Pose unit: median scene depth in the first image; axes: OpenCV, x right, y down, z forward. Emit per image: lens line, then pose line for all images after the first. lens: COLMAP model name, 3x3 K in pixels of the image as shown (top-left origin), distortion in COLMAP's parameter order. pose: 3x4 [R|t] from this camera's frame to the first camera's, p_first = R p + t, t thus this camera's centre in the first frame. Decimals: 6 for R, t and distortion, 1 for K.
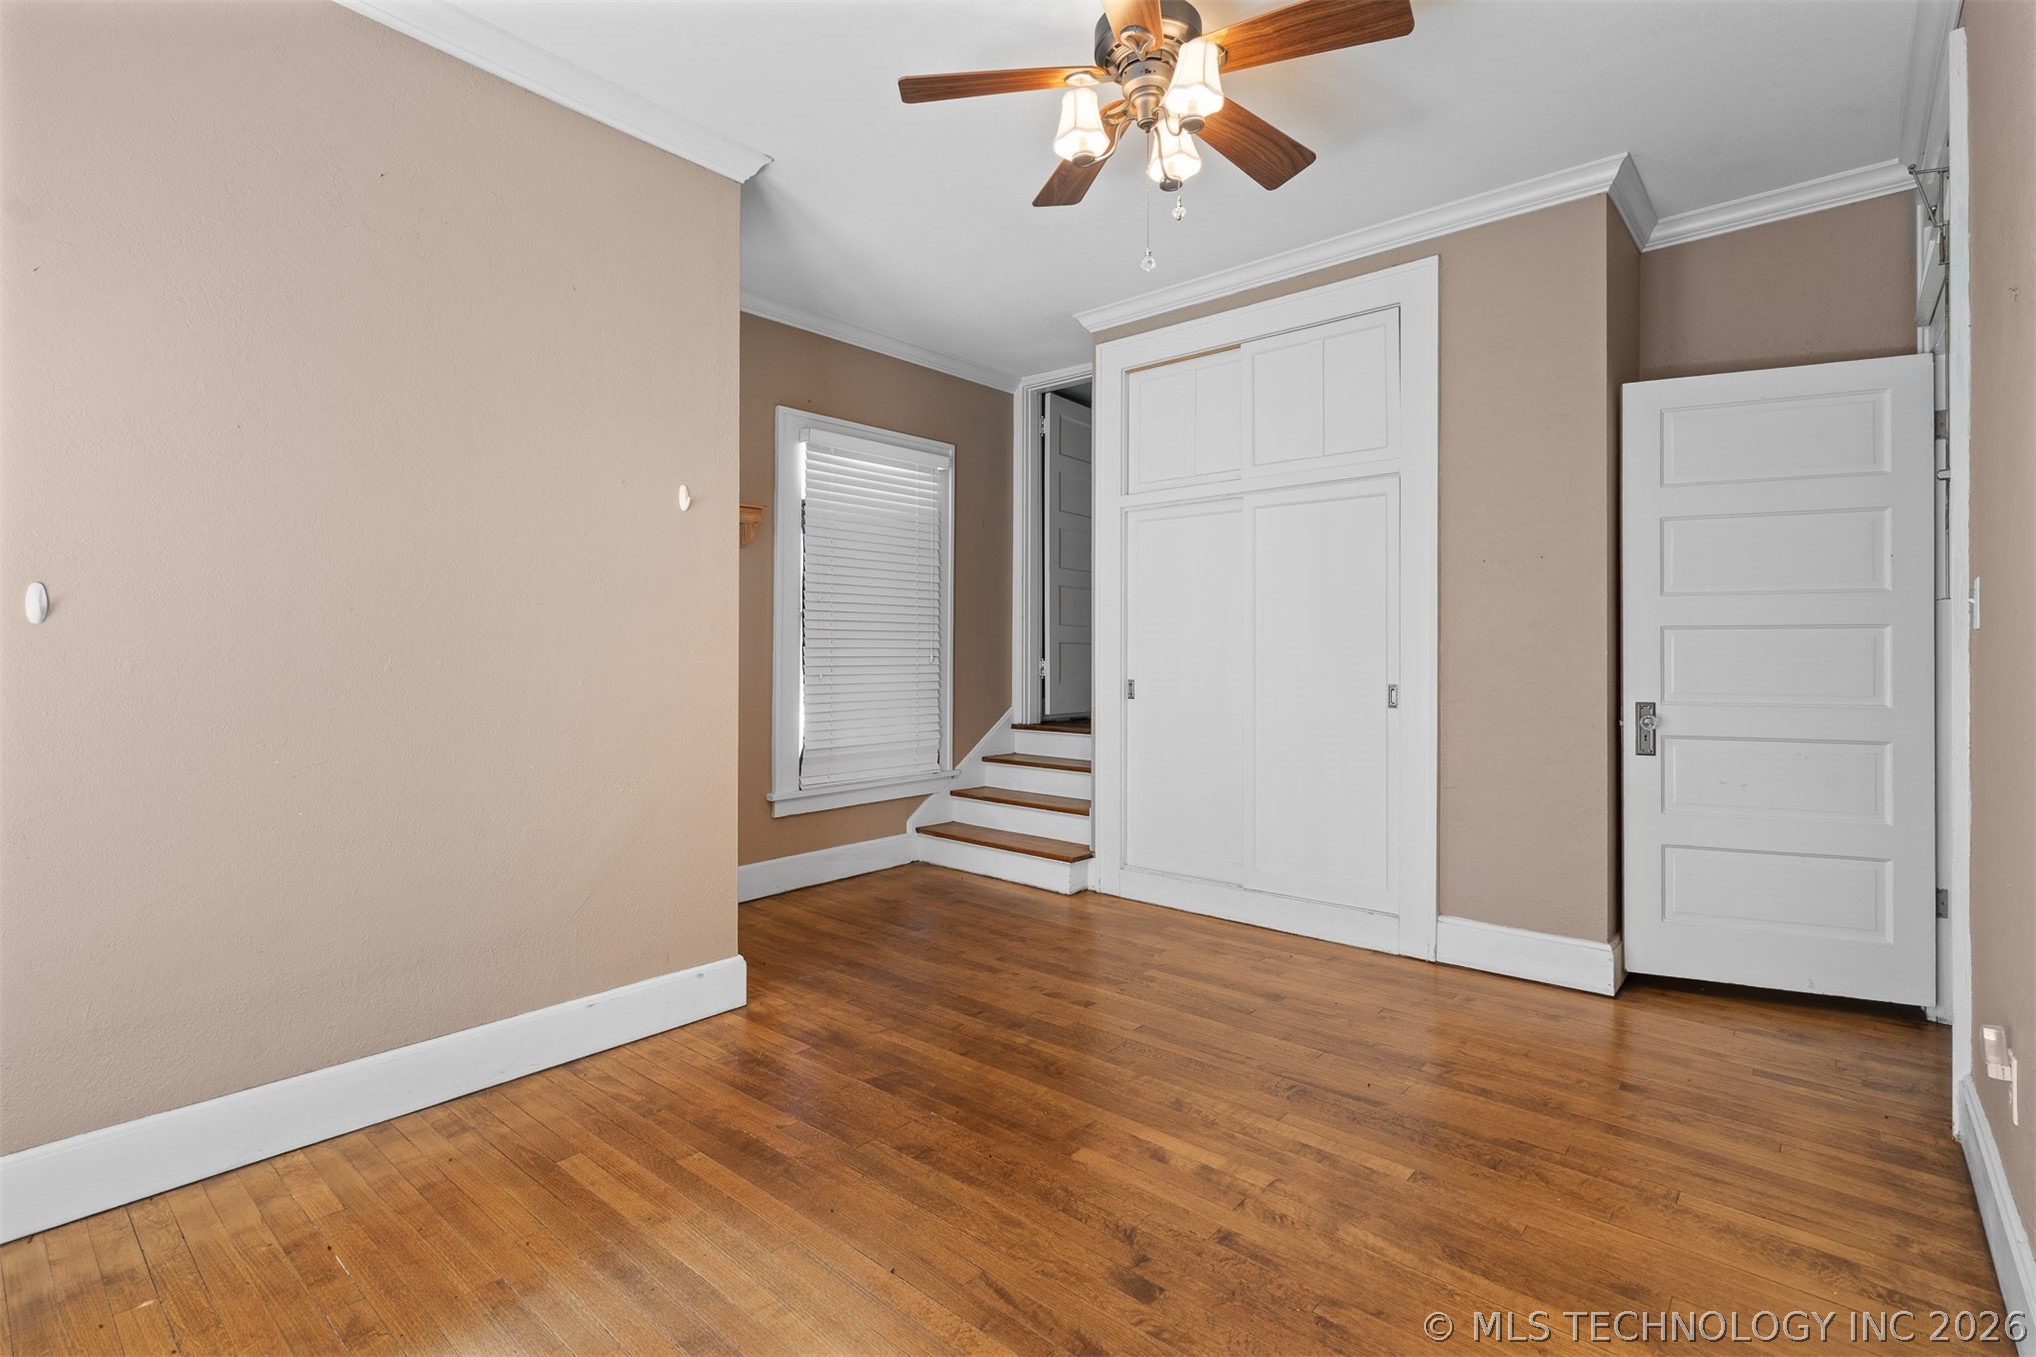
lens RADIAL K [[950.7, 0, 1012.9], [0, 950.7, 656.8], [0, 0, 1]] dist [-0.002292, 0.000401]
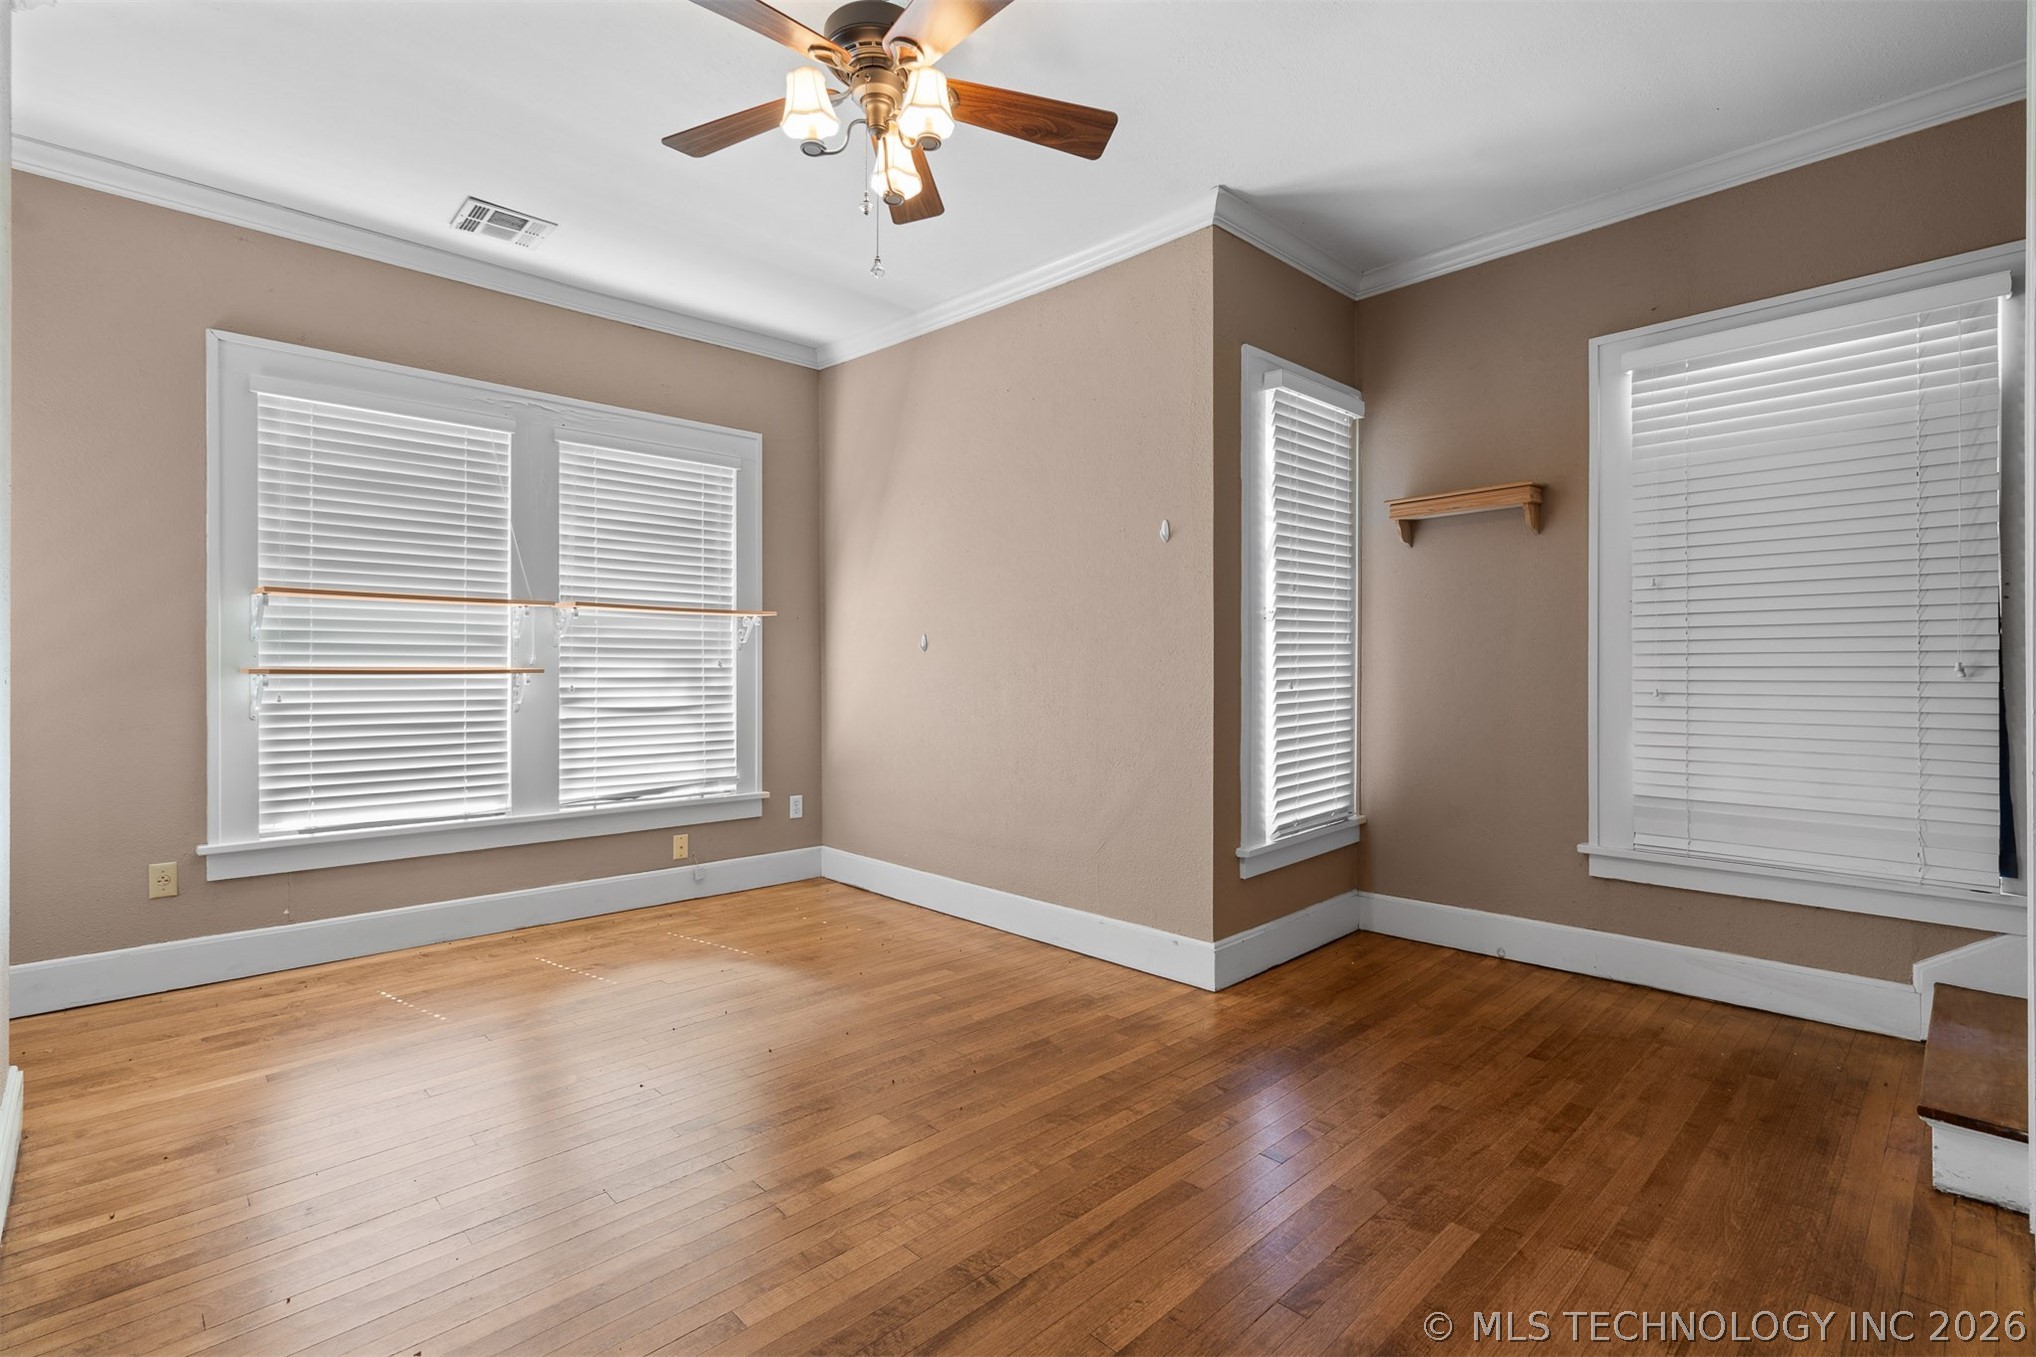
lens RADIAL K [[940.8, 0, 1019.4], [0, 940.8, 672.9], [0, 0, 1]] dist [-0.000809, 0.000227]
pose [[-0.089153, 0.002882, -0.996014, 0.899678], [-0.001317, 0.999995, 0.003012, 0.005824], [0.996017, 0.001580, -0.089148, 0.995807]]
